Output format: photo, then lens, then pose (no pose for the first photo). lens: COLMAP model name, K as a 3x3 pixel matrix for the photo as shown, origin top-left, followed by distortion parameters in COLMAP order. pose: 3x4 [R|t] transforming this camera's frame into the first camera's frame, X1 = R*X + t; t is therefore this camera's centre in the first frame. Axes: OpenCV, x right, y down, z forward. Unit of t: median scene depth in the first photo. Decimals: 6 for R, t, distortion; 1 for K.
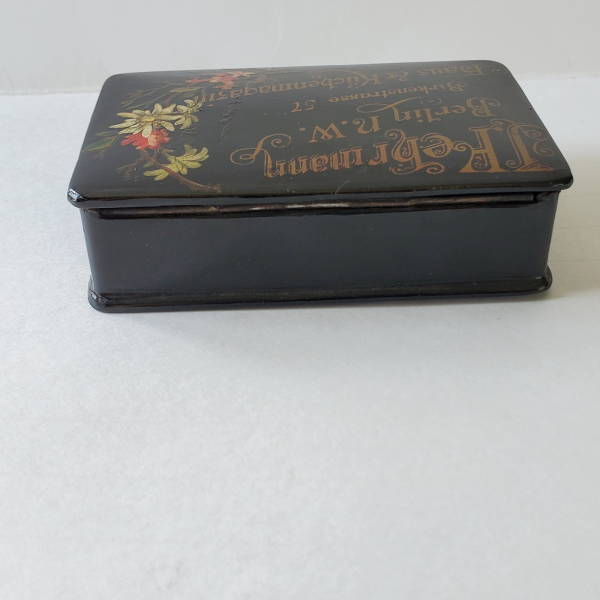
lens RADIAL K [[950.8, 0, 300.0], [0, 950.8, 300.0], [0, 0, 1]] dist [0.111939, -0.746976]
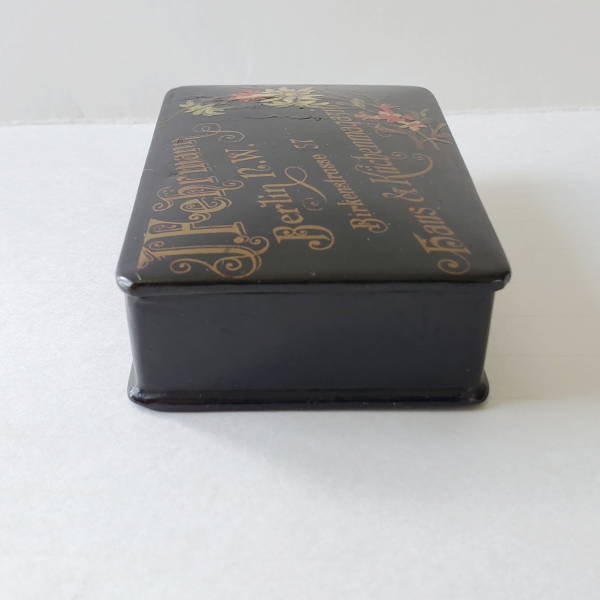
lens RADIAL K [[950.8, 0, 300.0], [0, 950.8, 300.0], [0, 0, 1]] dist [0.111939, -0.746976]
pose [[-0.023963, 0.537696, -0.842798, 0.935139], [-0.559020, 0.691713, 0.457199, -0.552357], [0.828808, 0.482097, 0.284007, 0.826602]]
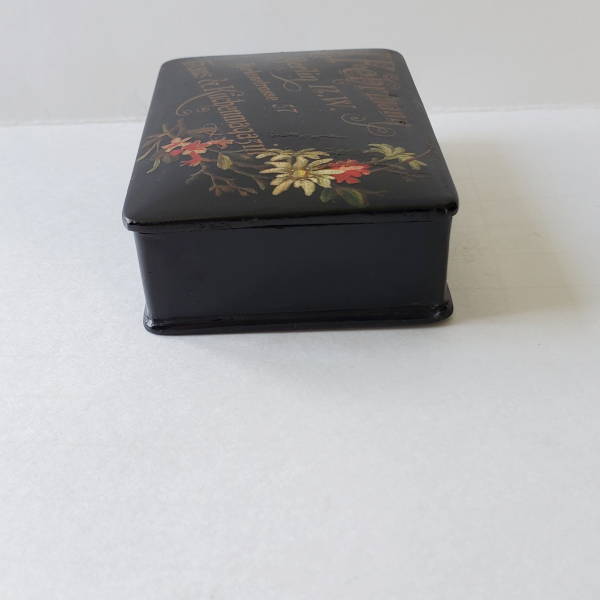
lens RADIAL K [[901.4, 0, 300.0], [0, 901.4, 300.0], [0, 0, 1]] dist [0.008956, -0.068420]
pose [[0.015577, -0.541088, 0.840822, -1.003896], [0.592328, 0.682479, 0.428217, -0.499045], [-0.805547, 0.491371, 0.331133, 0.782368]]
